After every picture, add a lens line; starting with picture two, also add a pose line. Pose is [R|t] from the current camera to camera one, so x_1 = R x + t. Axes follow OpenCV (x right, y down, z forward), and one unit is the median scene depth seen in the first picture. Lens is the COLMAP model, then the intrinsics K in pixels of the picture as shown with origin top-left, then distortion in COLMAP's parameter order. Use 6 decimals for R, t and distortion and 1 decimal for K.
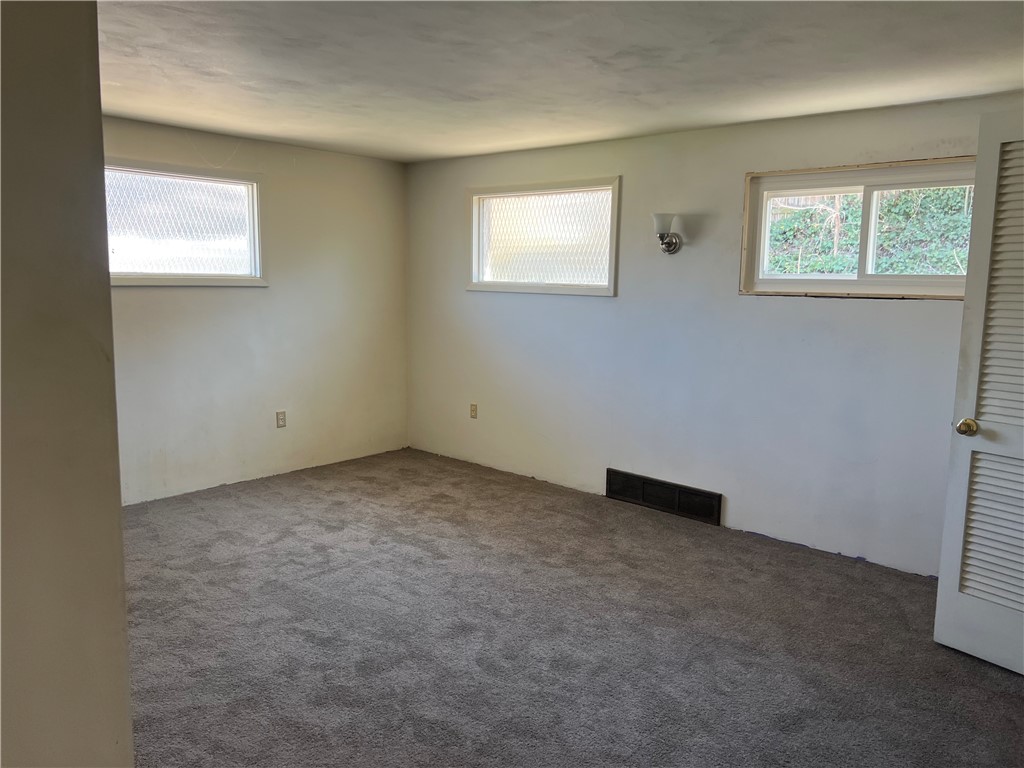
lens RADIAL K [[767.3, 0, 512.0], [0, 767.3, 384.0], [0, 0, 1]] dist [0.090809, -0.165999]
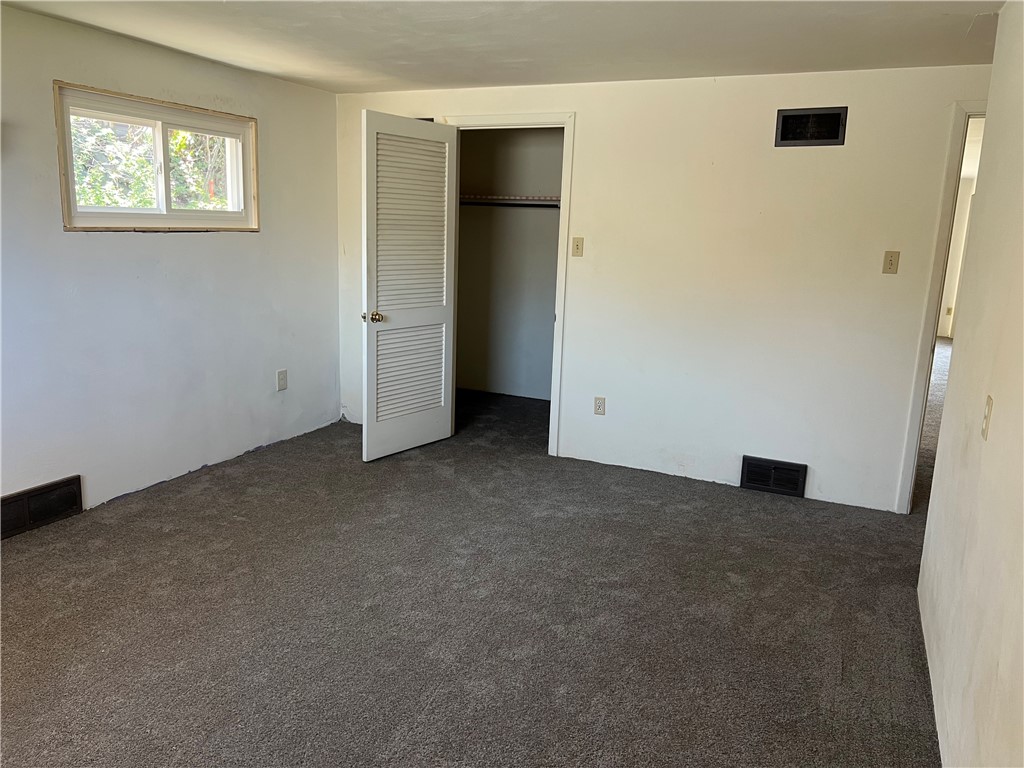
lens RADIAL K [[767.3, 0, 512.0], [0, 767.3, 384.0], [0, 0, 1]] dist [0.090809, -0.165999]
pose [[-0.321881, -0.212739, 0.922570, -0.720879], [0.094405, 0.962361, 0.254852, -0.137244], [-0.942062, 0.169127, -0.289682, 0.907264]]
